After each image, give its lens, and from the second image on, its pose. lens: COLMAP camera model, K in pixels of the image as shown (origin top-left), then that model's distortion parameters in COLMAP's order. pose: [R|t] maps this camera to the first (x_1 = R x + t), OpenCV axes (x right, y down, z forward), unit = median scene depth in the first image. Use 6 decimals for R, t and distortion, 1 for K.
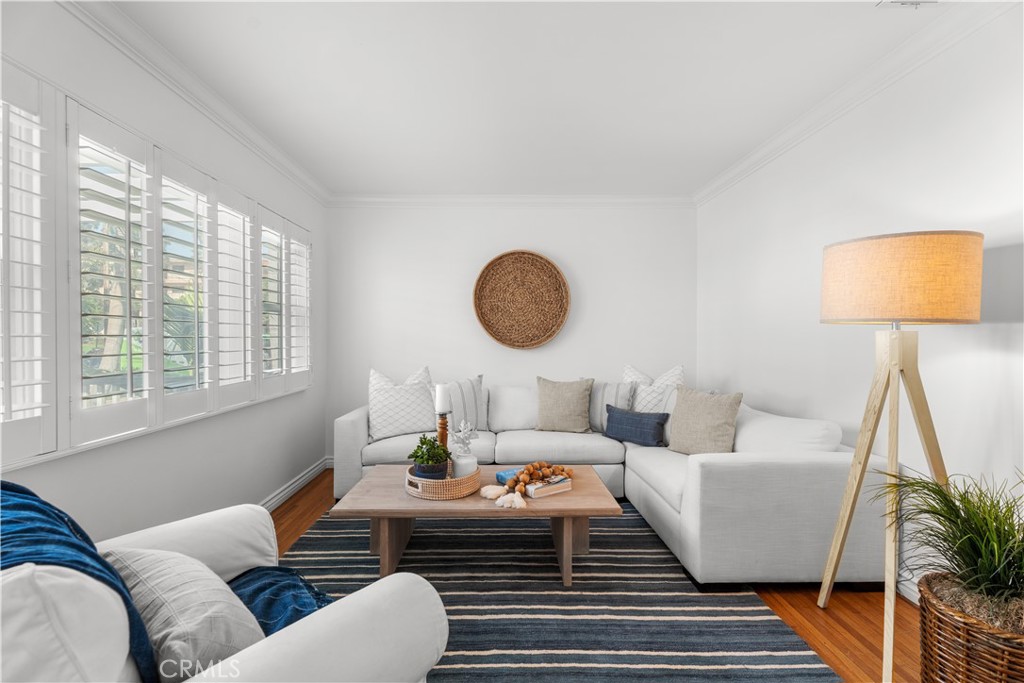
lens RADIAL K [[450.3, 0, 511.8], [0, 450.3, 334.7], [0, 0, 1]] dist [-0.005019, 0.000440]
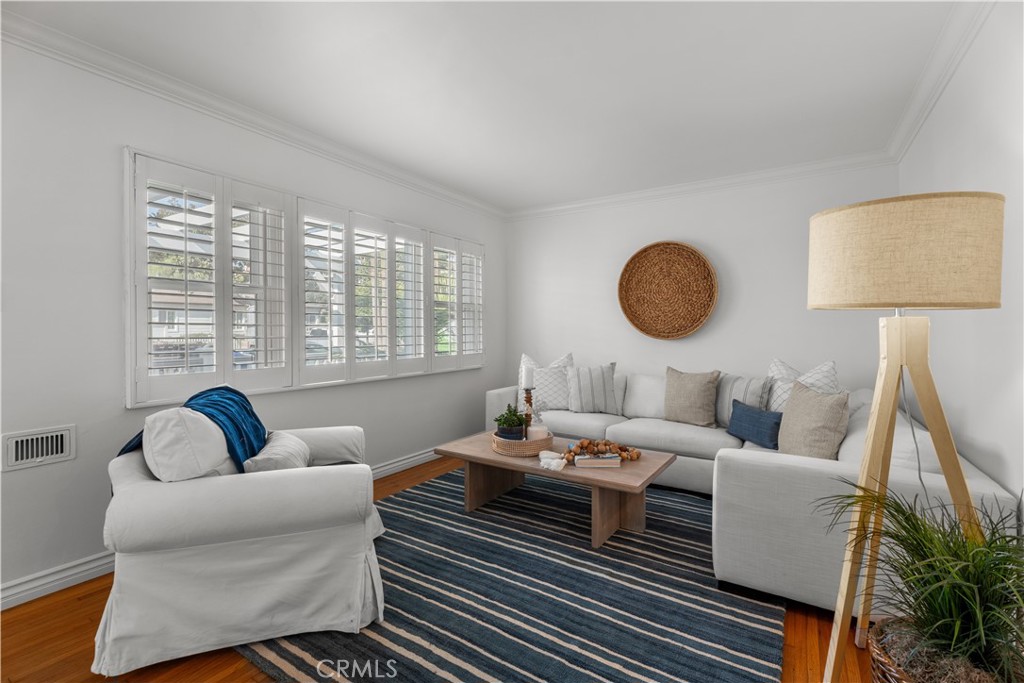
lens RADIAL K [[450.3, 0, 506.9], [0, 450.3, 322.7], [0, 0, 1]] dist [-0.005019, 0.000440]
pose [[0.833940, -0.006706, -0.551814, 0.522046], [0.002413, 0.999961, -0.008505, 0.004295], [0.551850, 0.005761, 0.833924, -0.058922]]
